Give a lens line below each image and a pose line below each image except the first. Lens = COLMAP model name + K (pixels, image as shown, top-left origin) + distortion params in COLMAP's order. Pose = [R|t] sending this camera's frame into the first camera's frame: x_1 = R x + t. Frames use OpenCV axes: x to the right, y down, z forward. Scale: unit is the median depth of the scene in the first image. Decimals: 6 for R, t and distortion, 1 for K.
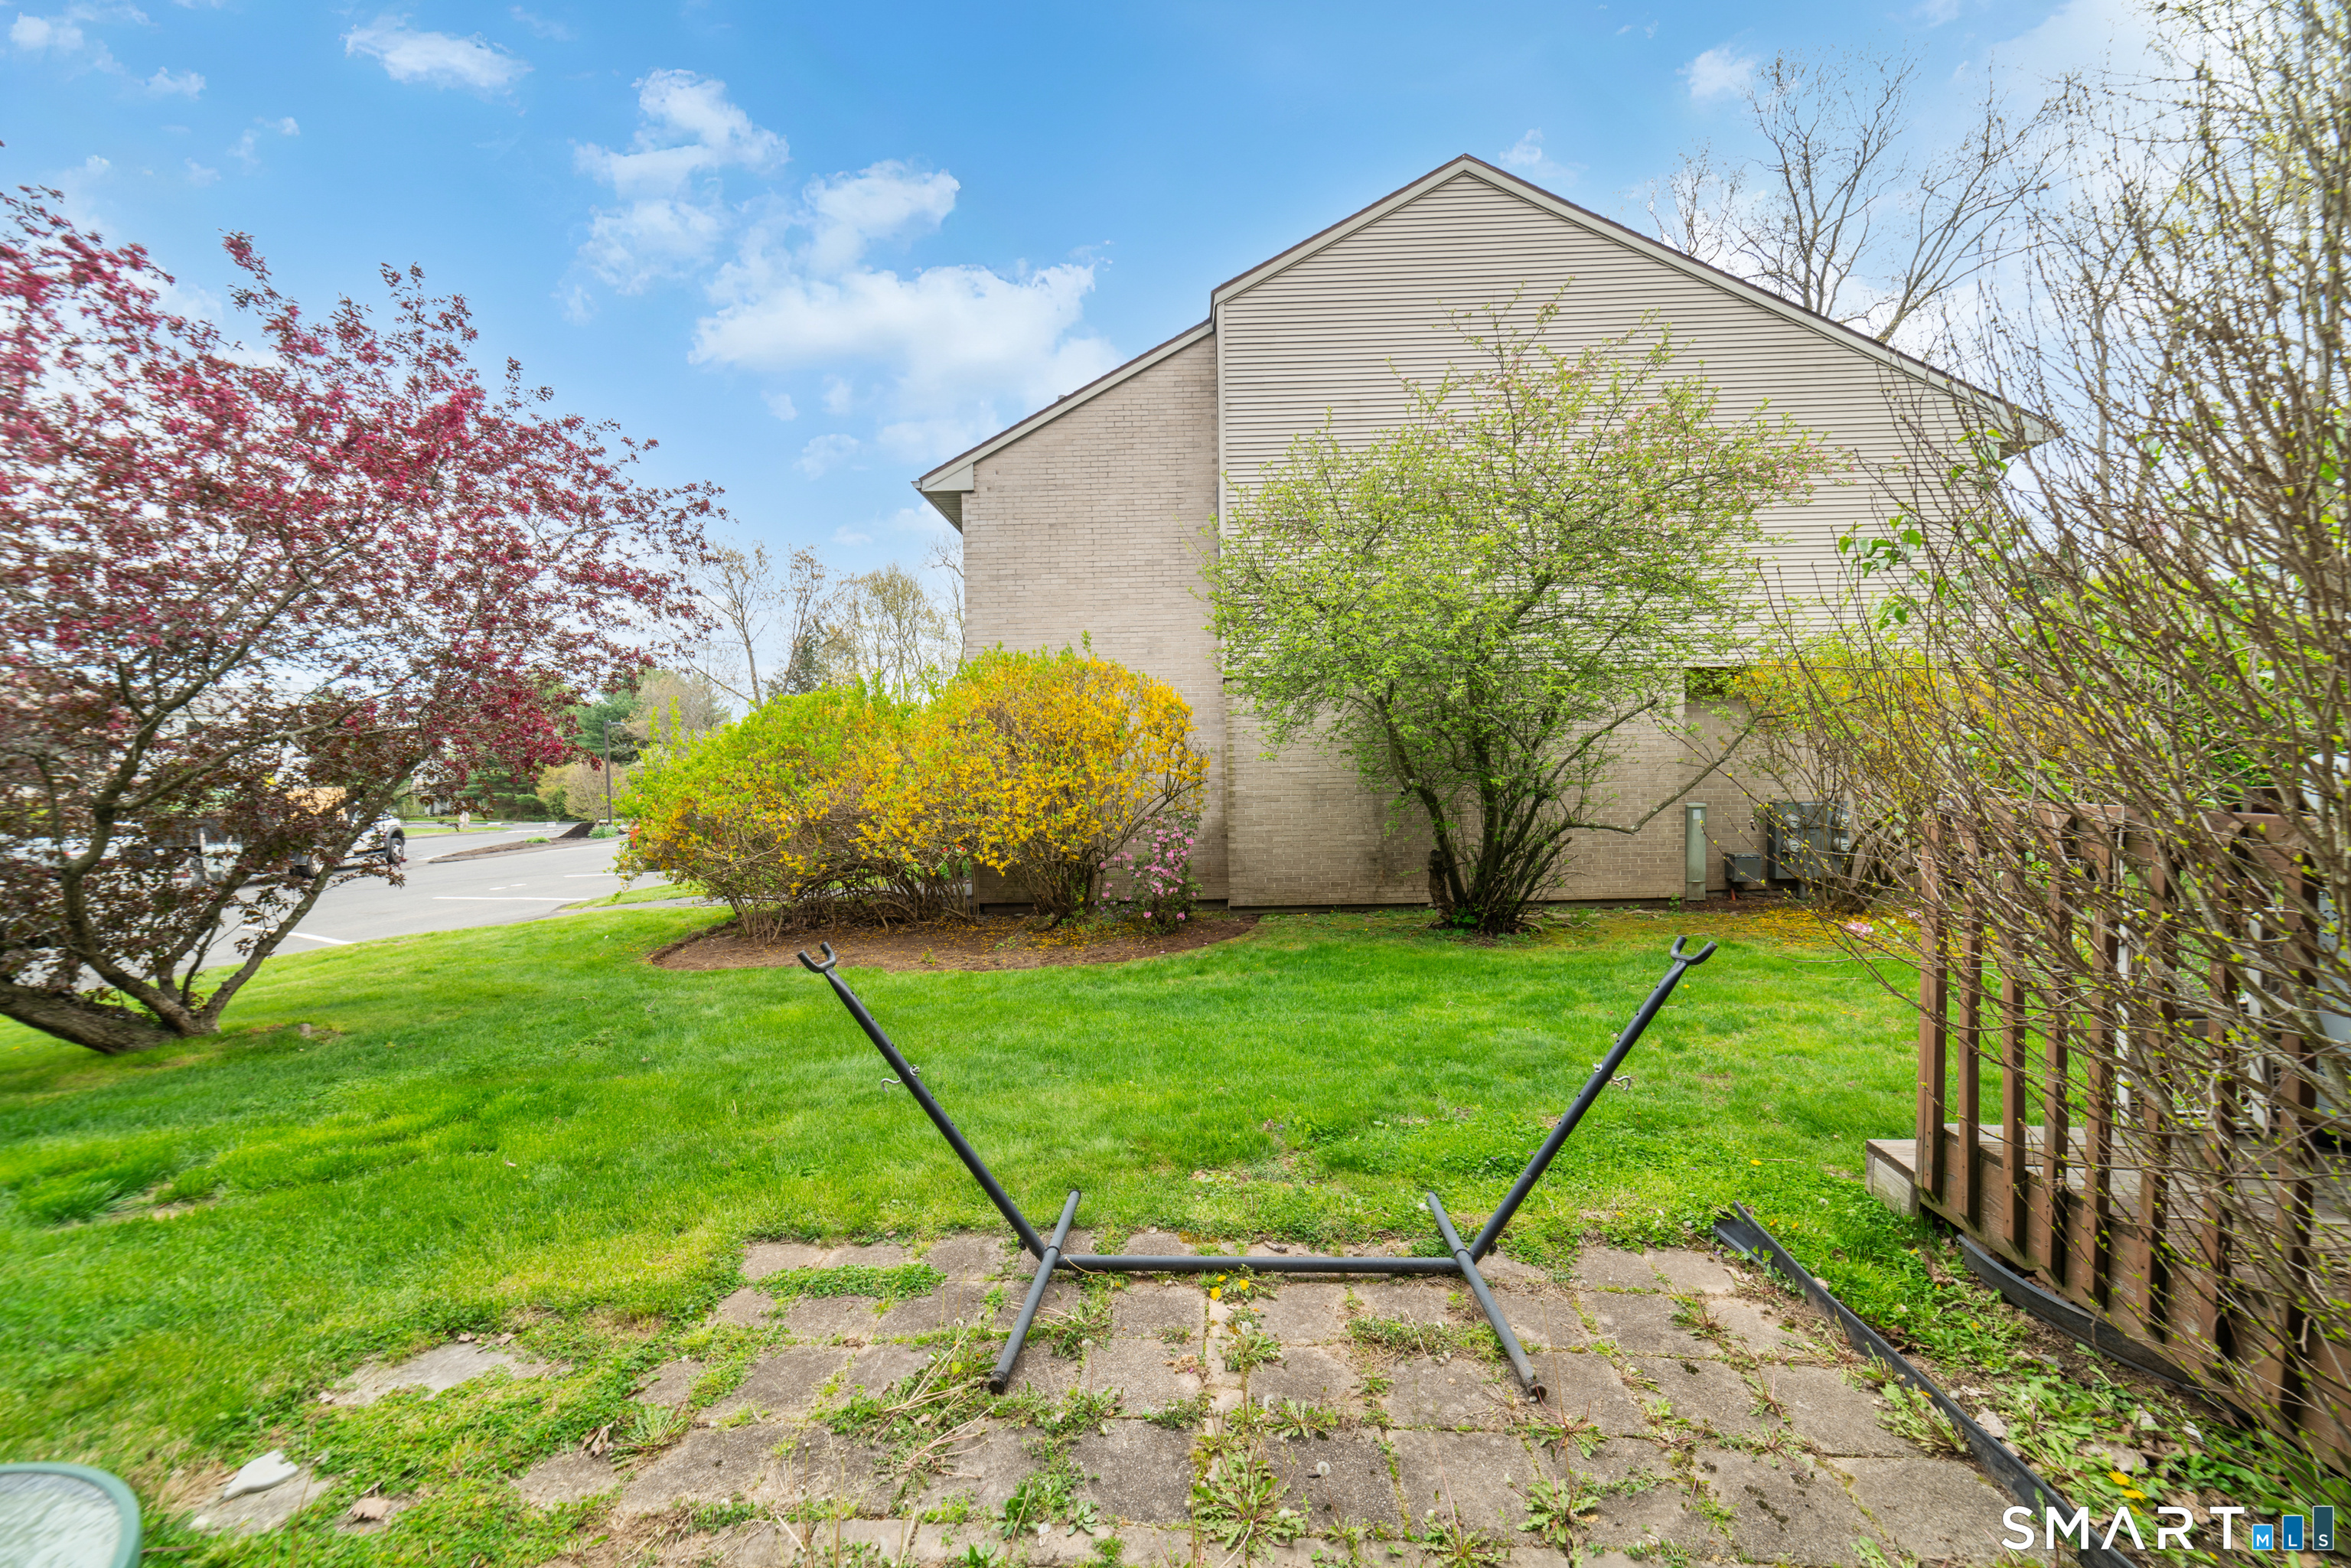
lens RADIAL K [[960.9, 0, 1190.5], [0, 960.9, 742.9], [0, 0, 1]] dist [-0.002823, 0.000808]
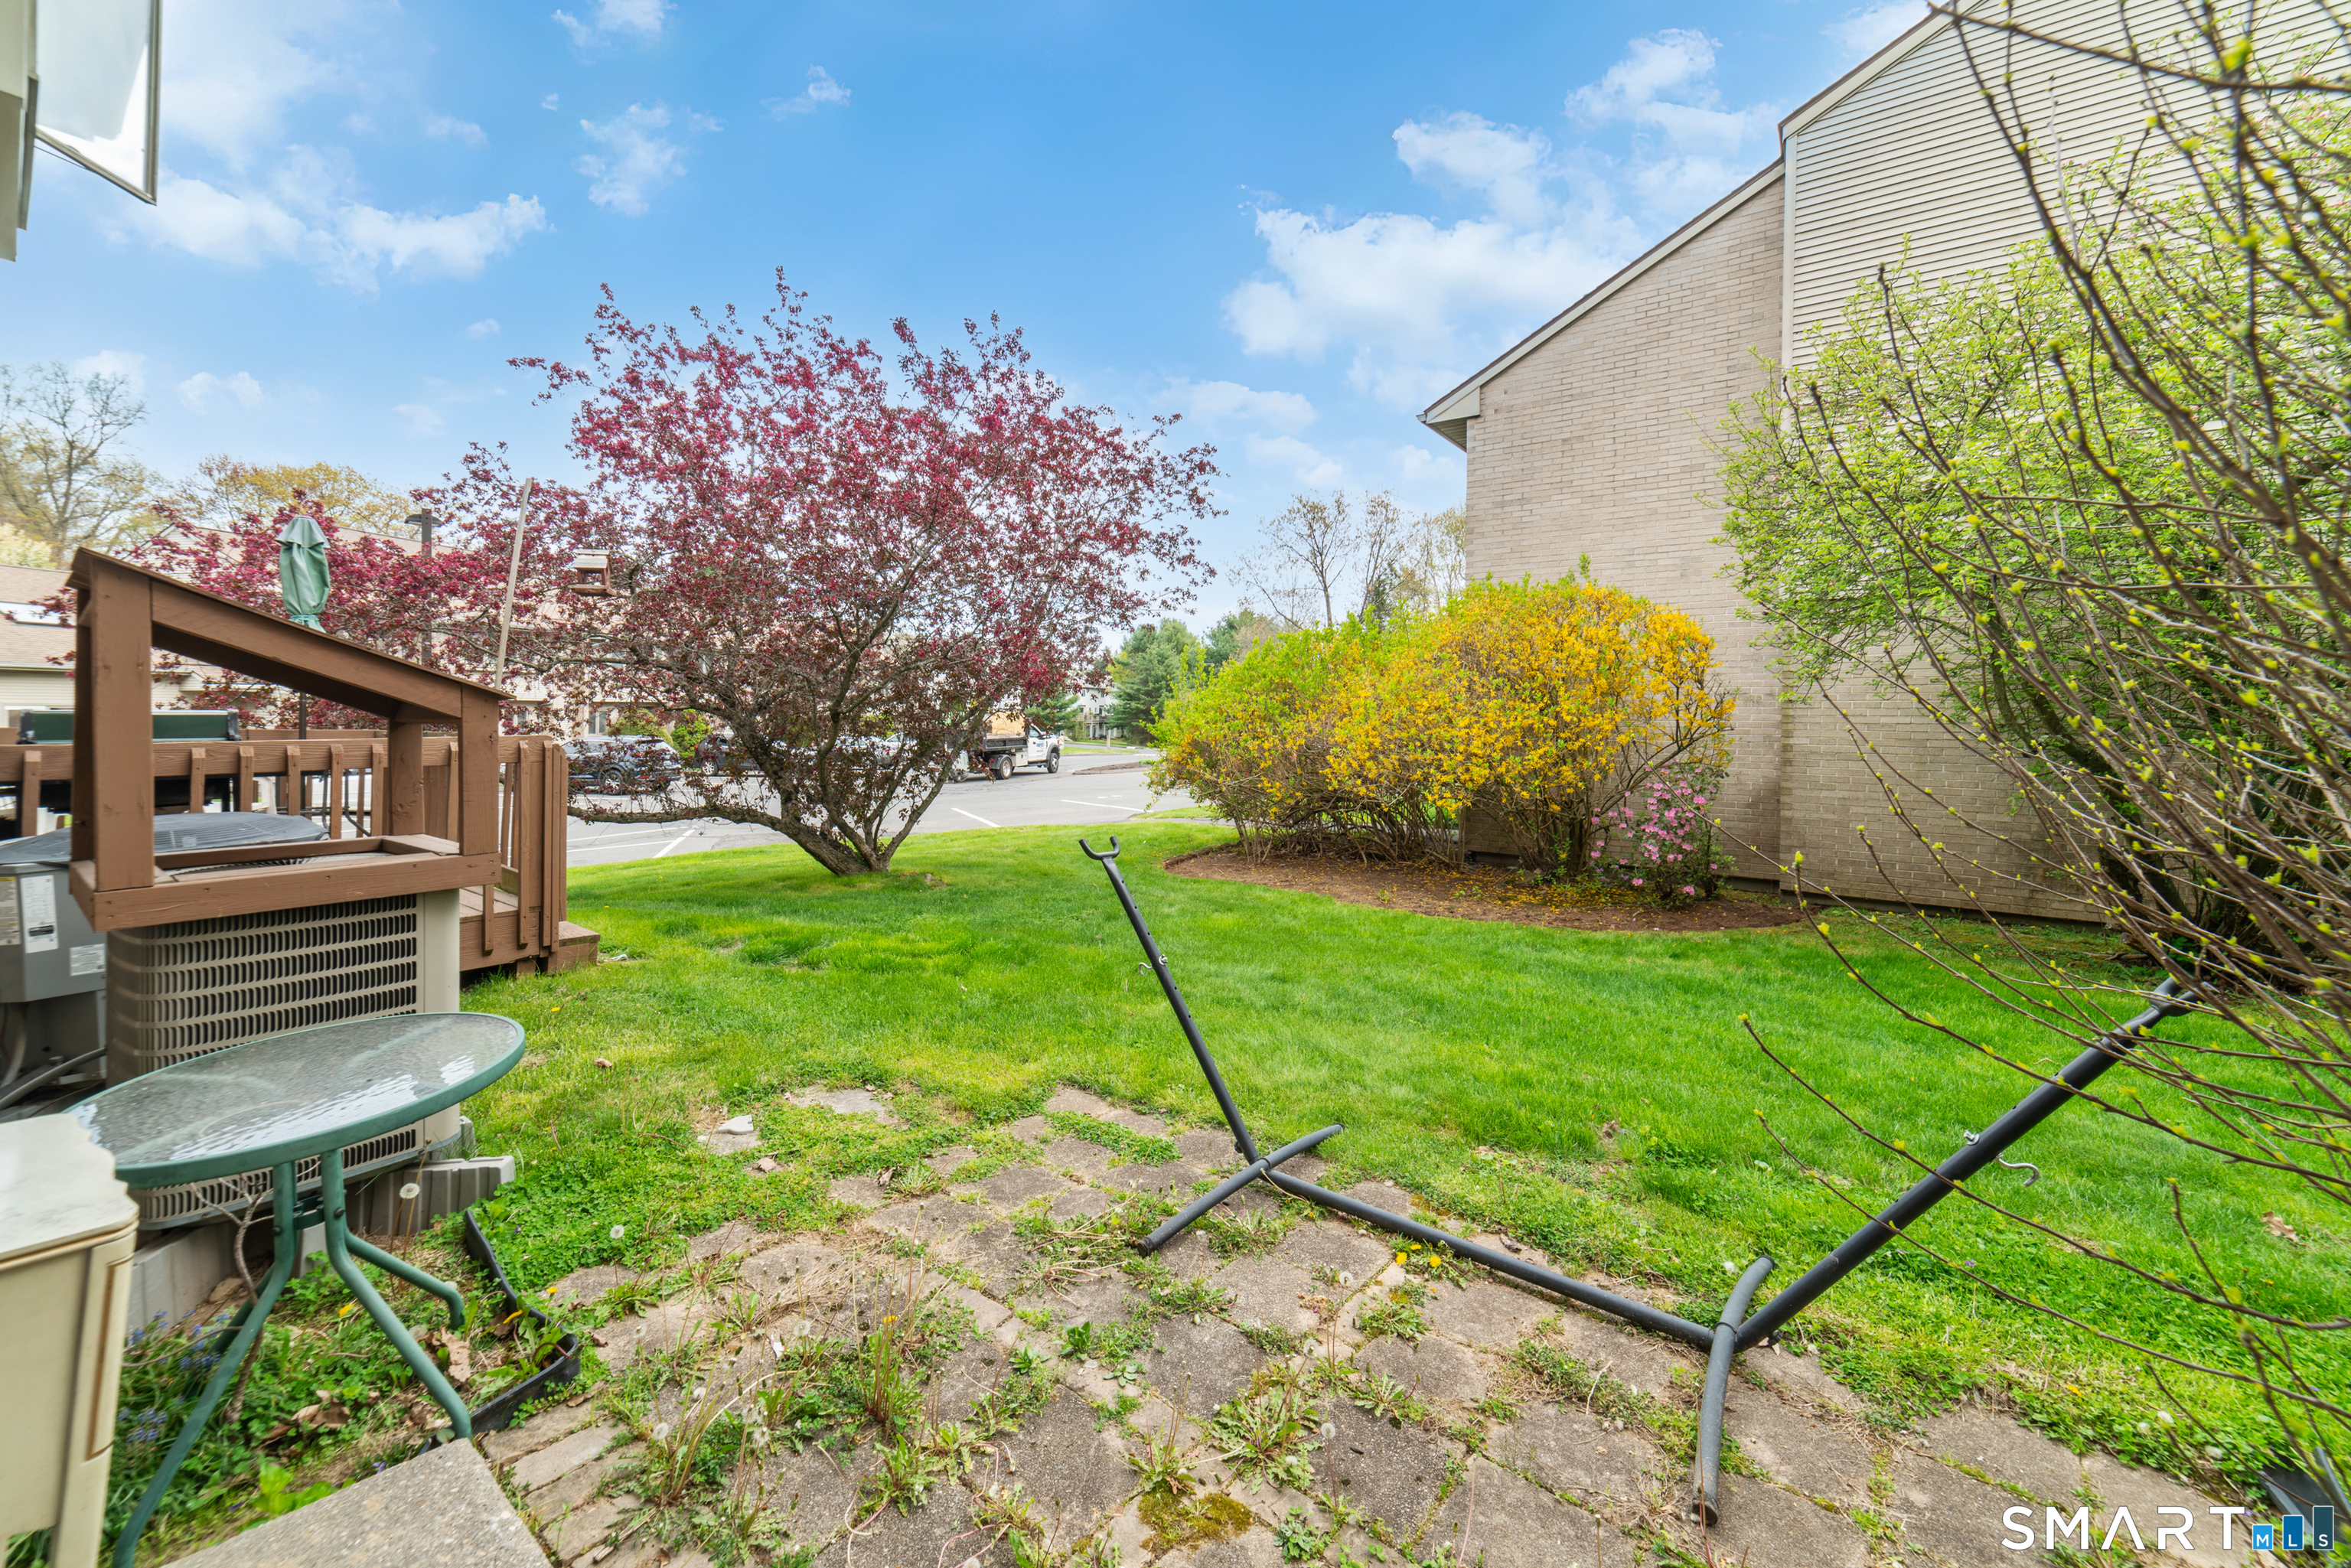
lens RADIAL K [[1020.8, 0, 1176.5], [0, 1020.8, 663.6], [0, 0, 1]] dist [-0.008948, 0.004461]
pose [[0.789129, -0.001770, -0.614225, 0.391649], [-0.015546, 0.999618, -0.022853, 0.026054], [0.614031, 0.027583, 0.788800, 0.072849]]
